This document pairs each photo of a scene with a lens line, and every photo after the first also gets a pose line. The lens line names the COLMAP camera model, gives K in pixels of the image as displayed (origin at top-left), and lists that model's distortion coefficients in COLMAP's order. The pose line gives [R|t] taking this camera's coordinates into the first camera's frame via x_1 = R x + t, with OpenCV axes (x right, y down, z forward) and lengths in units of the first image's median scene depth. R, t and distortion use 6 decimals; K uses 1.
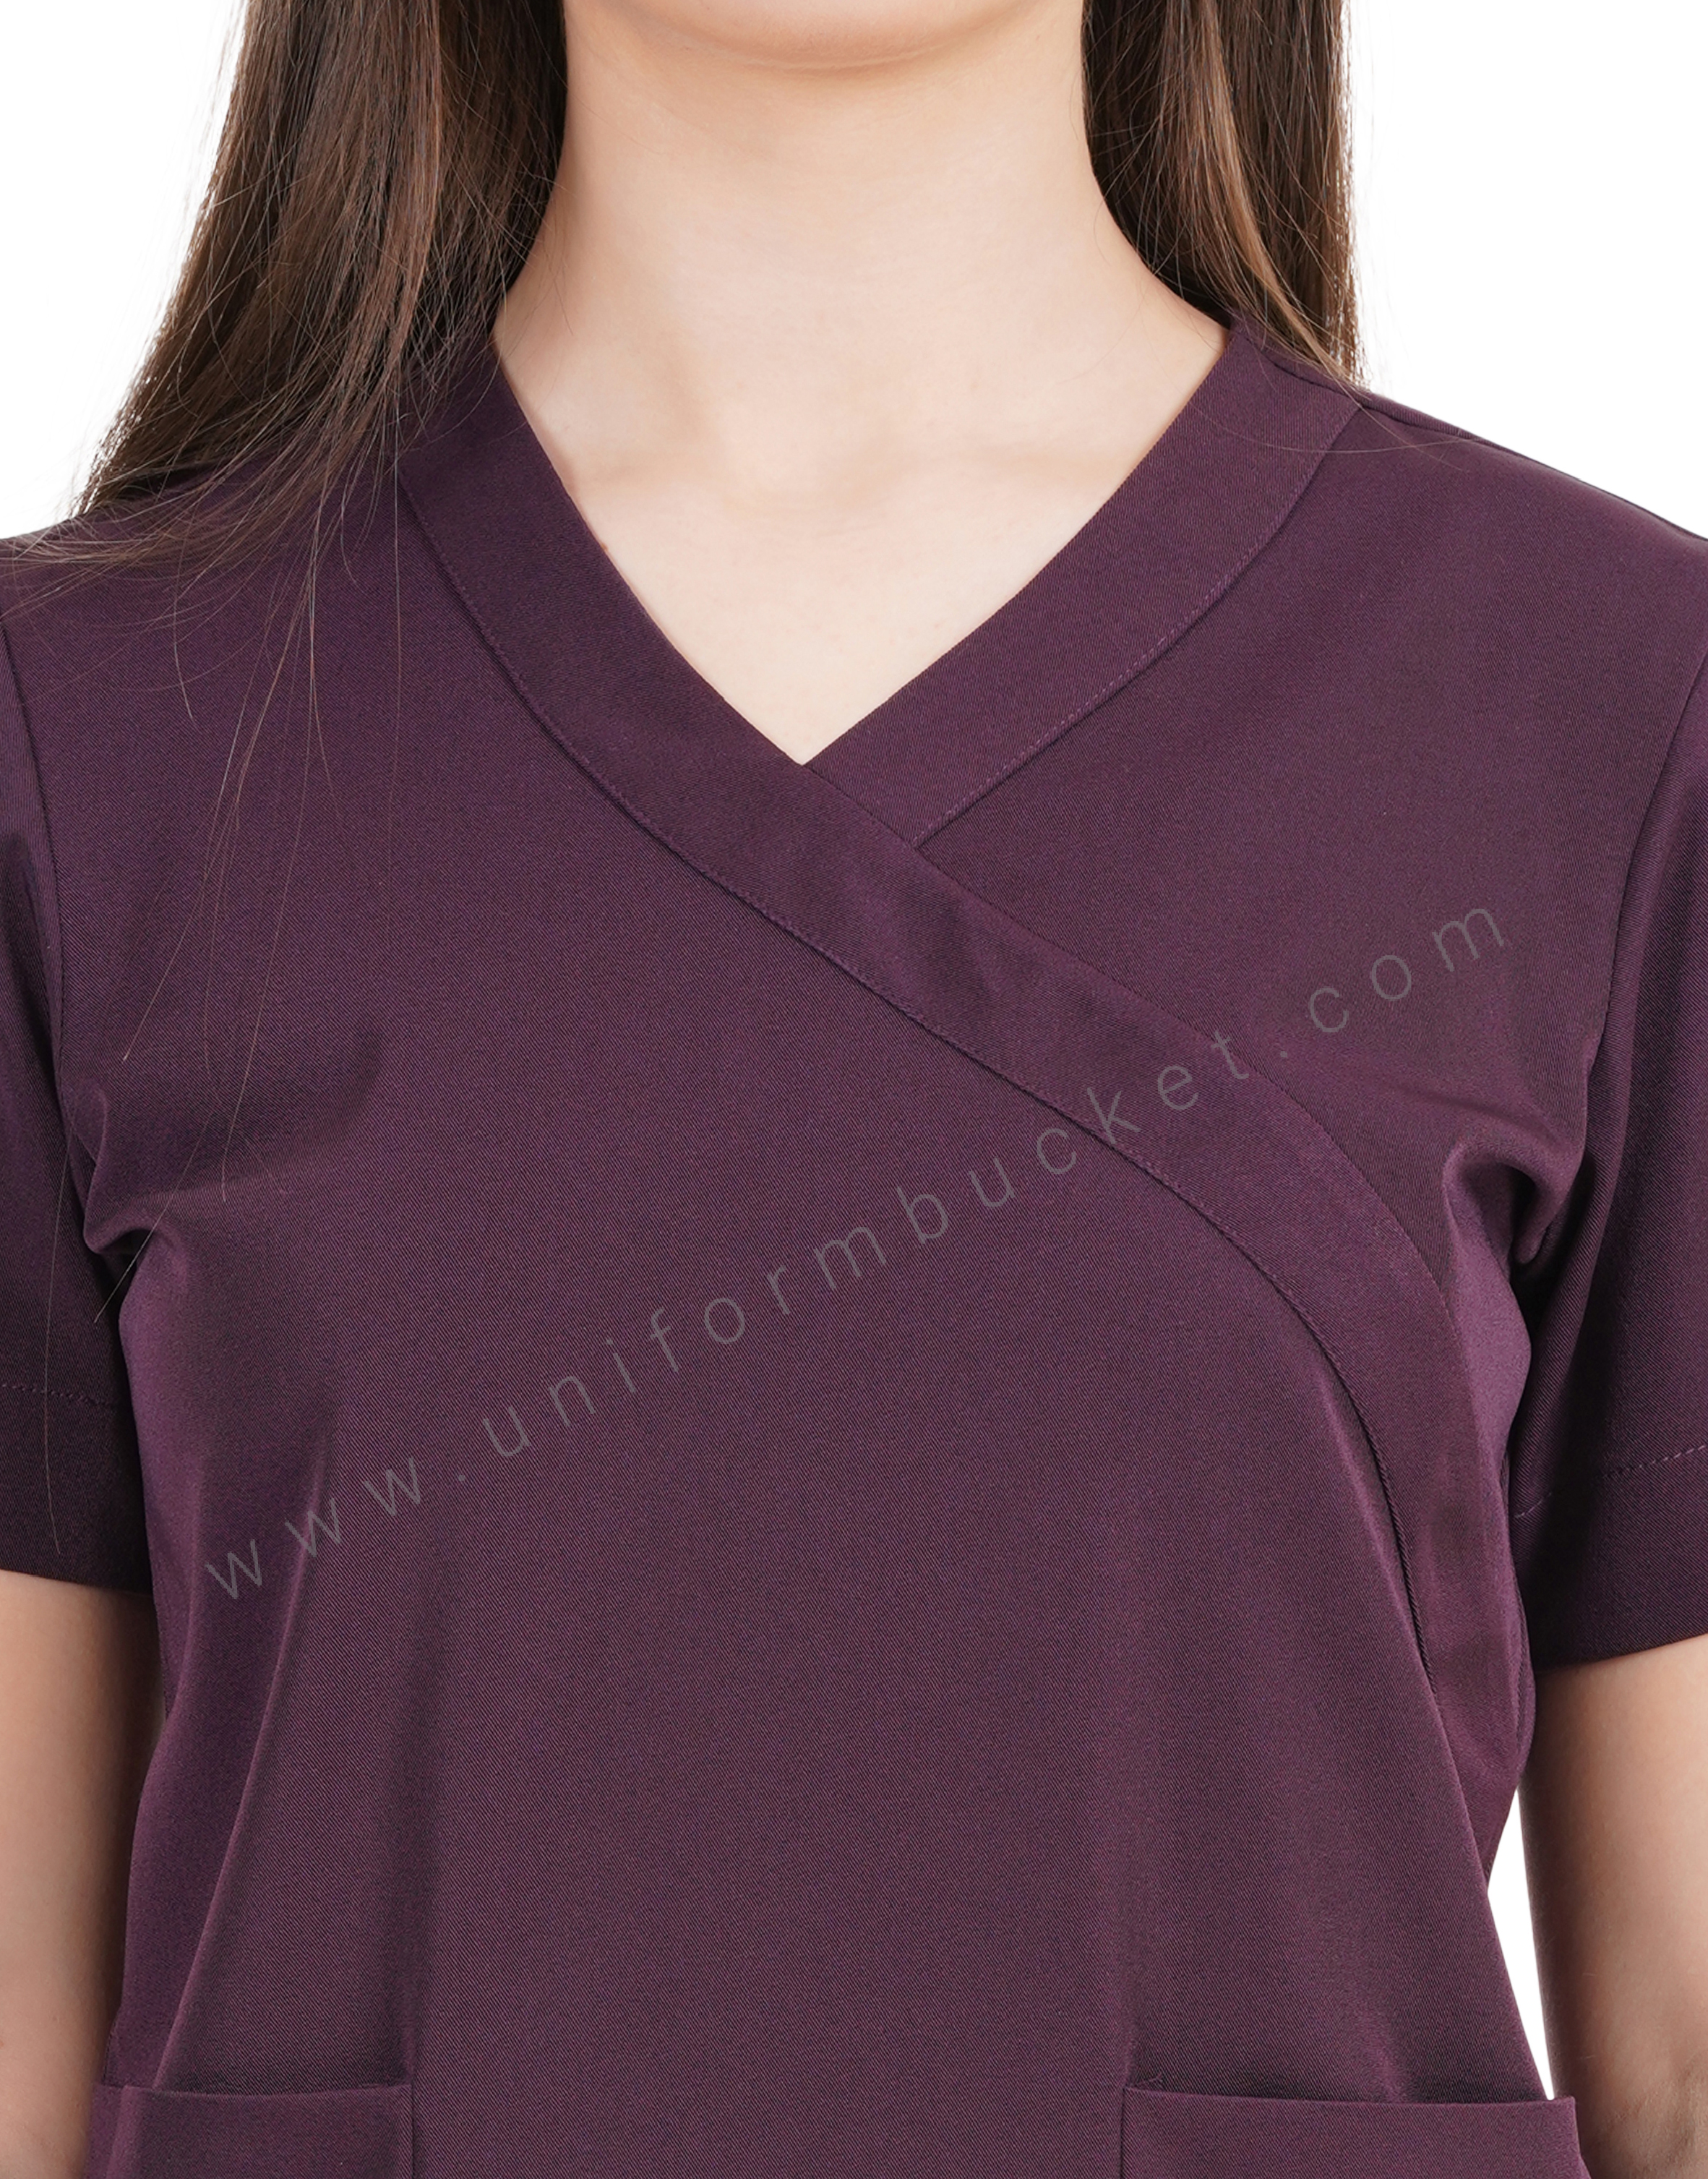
lens RADIAL K [[11921.6, 0, 855.7], [0, 11921.6, 1090.6], [0, 0, 1]] dist [1.206287, 0.000000]
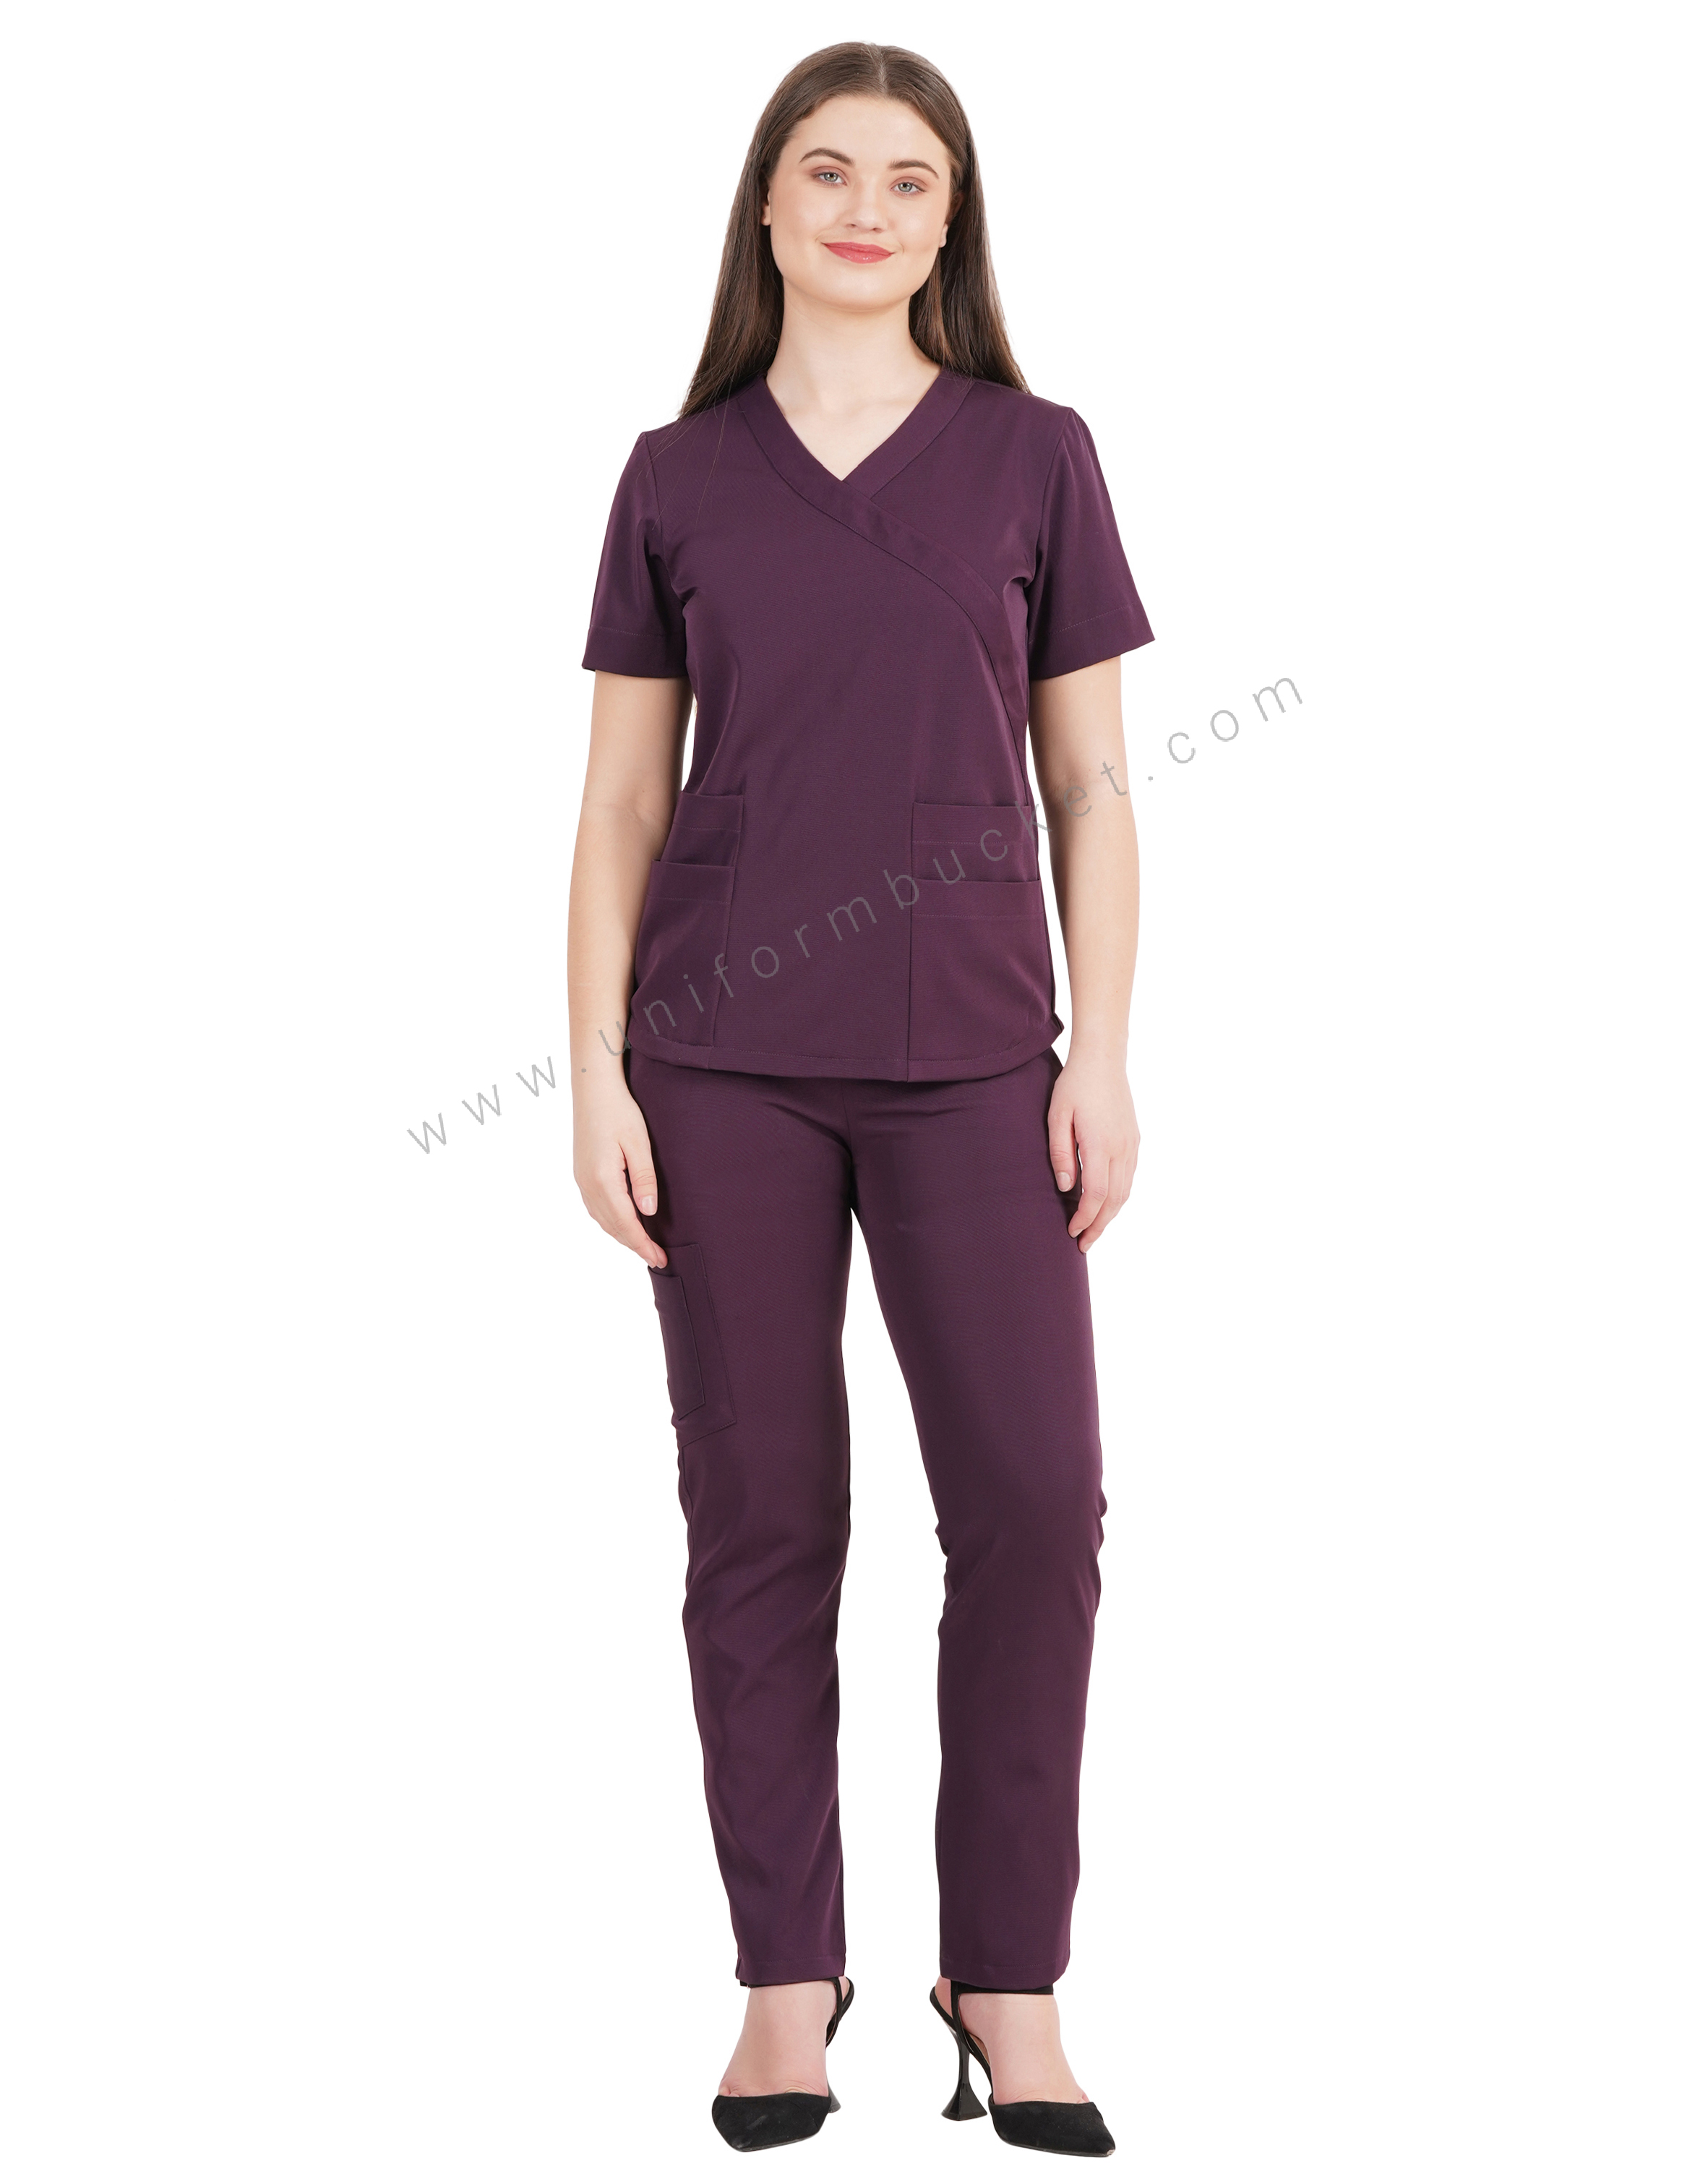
lens RADIAL K [[5355.7, 0, 857.2], [0, 5355.7, 1104.4], [0, 0, 1]] dist [0.769018, 0.000000]
pose [[0.999645, -0.026130, 0.005242, -0.014215], [0.024965, 0.986963, 0.159000, -0.109447], [-0.009329, -0.158812, 0.987265, -0.846172]]
